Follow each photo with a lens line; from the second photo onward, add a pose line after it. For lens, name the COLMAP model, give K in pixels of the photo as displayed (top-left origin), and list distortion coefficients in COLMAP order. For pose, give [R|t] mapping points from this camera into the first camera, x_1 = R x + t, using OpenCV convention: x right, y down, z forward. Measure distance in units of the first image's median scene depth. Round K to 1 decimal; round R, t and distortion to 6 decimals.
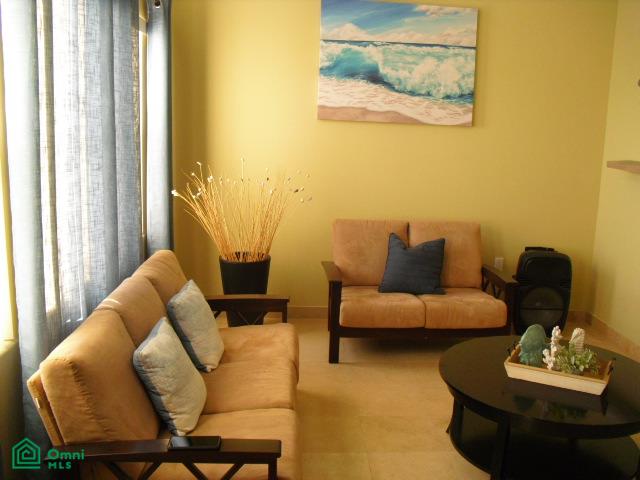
lens RADIAL K [[653.6, 0, 319.8], [0, 653.6, 238.9], [0, 0, 1]] dist [-0.126852, 0.000000]
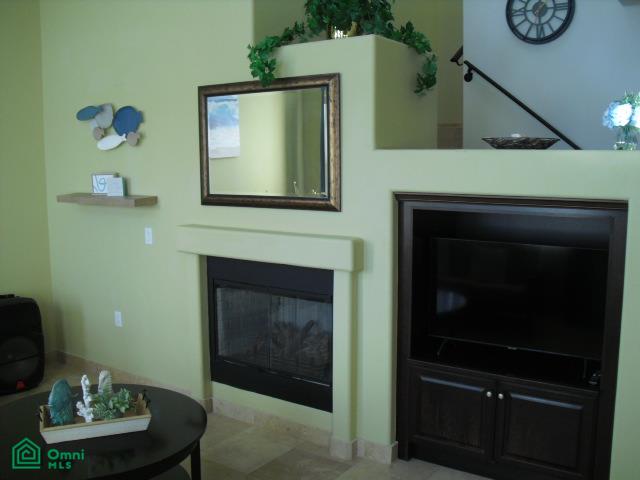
lens RADIAL K [[653.6, 0, 320.1], [0, 653.6, 241.0], [0, 0, 1]] dist [-0.126852, 0.000000]
pose [[0.617591, -0.140722, 0.773807, -0.114779], [0.176203, 0.983611, 0.038246, -0.032237], [-0.766507, 0.112727, 0.632265, 0.115718]]
